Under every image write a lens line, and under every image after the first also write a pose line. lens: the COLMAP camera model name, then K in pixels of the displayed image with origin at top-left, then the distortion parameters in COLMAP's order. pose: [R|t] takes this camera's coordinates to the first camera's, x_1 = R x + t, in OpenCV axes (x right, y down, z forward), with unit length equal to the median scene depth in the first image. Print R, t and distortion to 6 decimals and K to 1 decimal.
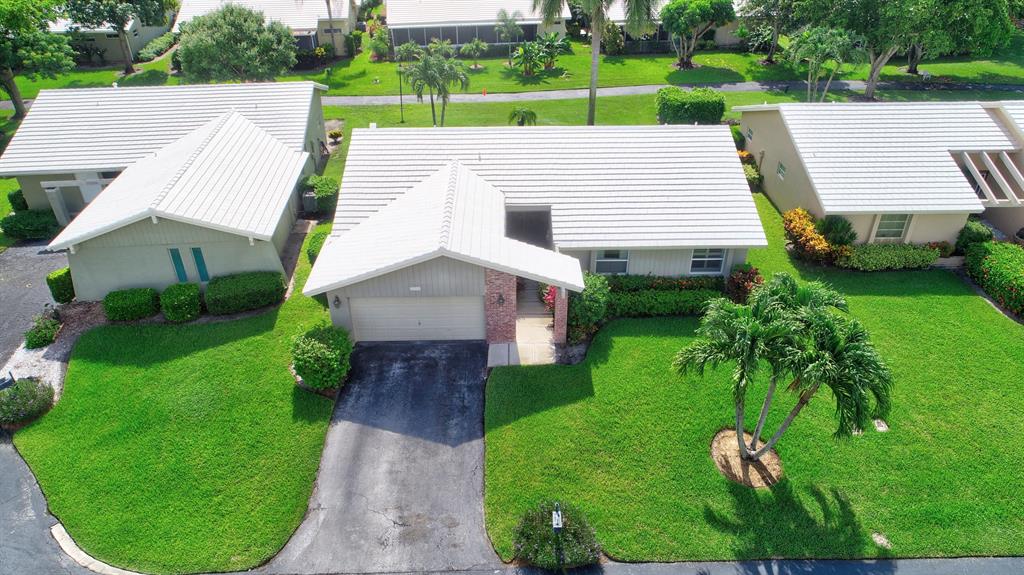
lens RADIAL K [[691.9, 0, 512.0], [0, 691.9, 287.5], [0, 0, 1]] dist [-0.004509, 0.000806]
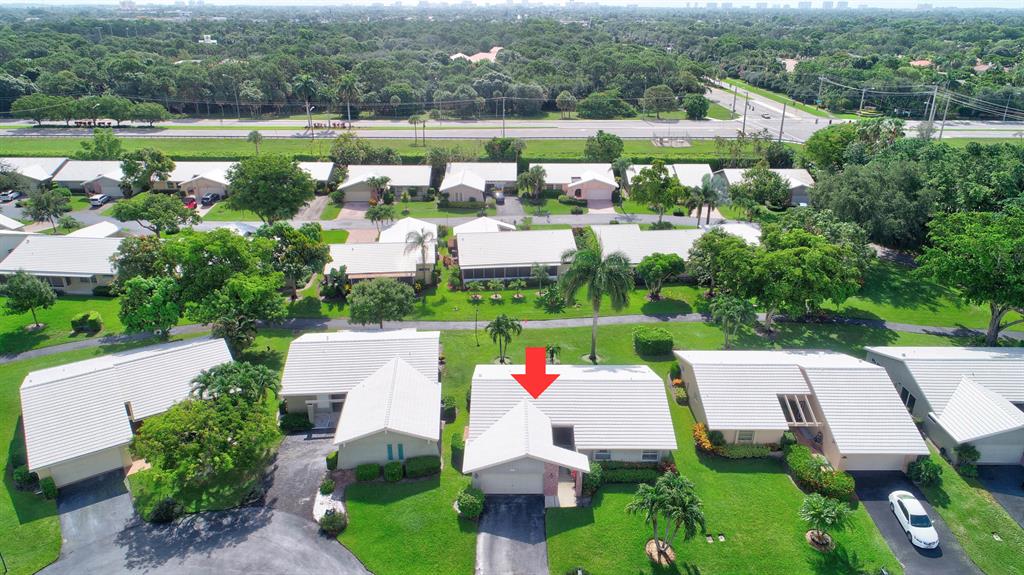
lens RADIAL K [[691.9, 0, 512.0], [0, 691.9, 287.5], [0, 0, 1]] dist [-0.004509, 0.000806]
pose [[0.999873, 0.014611, -0.006365, -0.130756], [-0.015462, 0.986121, -0.165304, -0.197735], [0.003861, 0.165382, 0.986222, -1.199854]]
